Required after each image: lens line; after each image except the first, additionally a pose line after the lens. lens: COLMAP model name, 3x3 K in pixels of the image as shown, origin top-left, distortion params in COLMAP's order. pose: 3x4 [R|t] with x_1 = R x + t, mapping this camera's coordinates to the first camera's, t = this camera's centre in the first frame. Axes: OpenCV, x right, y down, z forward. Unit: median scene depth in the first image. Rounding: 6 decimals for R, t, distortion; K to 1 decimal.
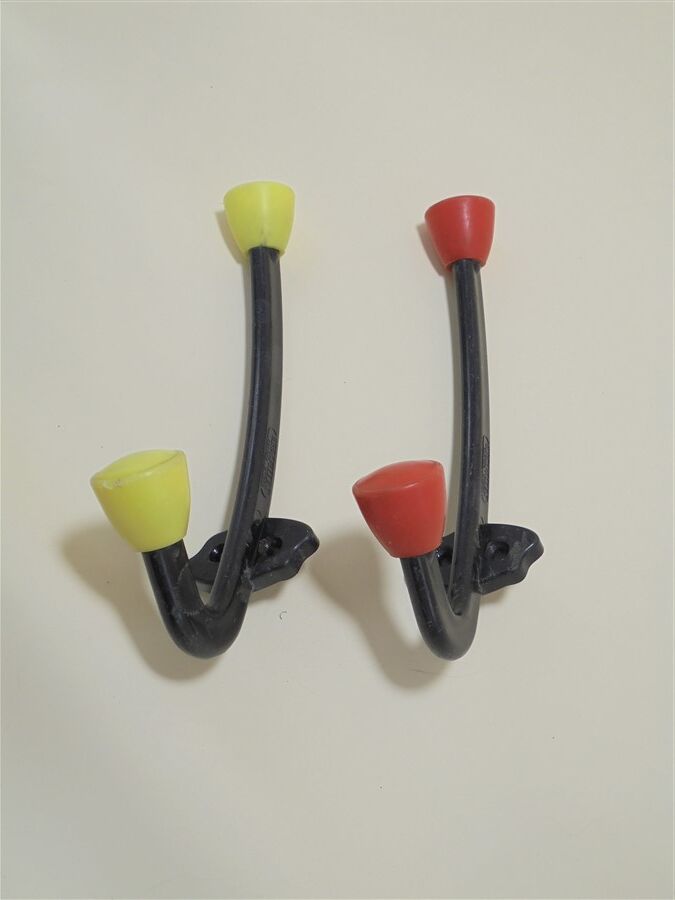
lens RADIAL K [[1004.3, 0, 337.5], [0, 1004.3, 450.0], [0, 0, 1]] dist [0.058440, -0.005189]
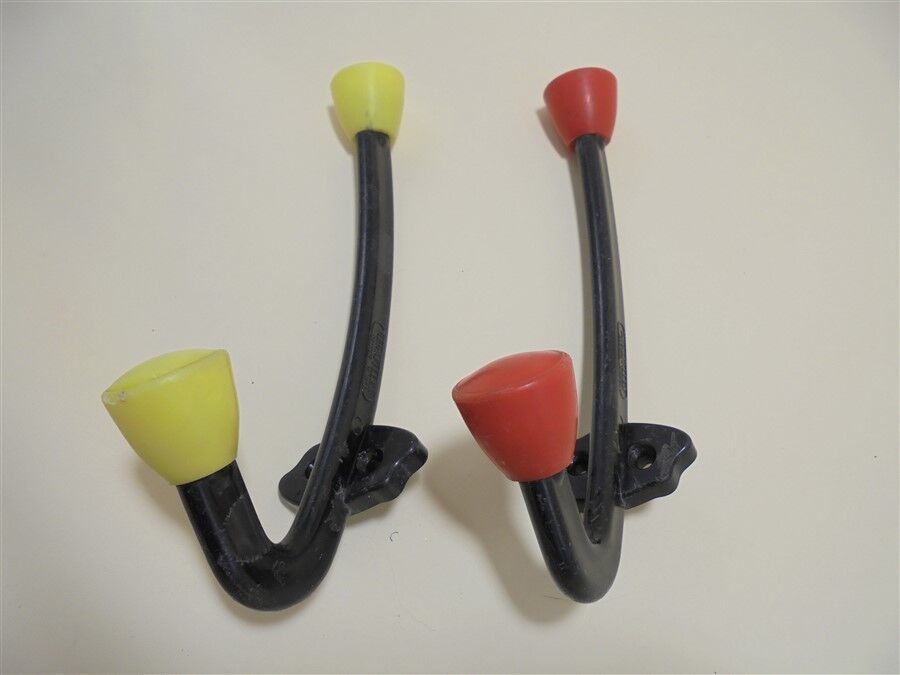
lens RADIAL K [[751.1, 0, 450.0], [0, 751.1, 337.5], [0, 0, 1]] dist [-0.051785, -0.001449]
pose [[0.997337, -0.038255, -0.062095, 0.041897], [0.037107, 0.999120, -0.019535, 0.007353], [0.062787, 0.017179, 0.997879, 0.366413]]
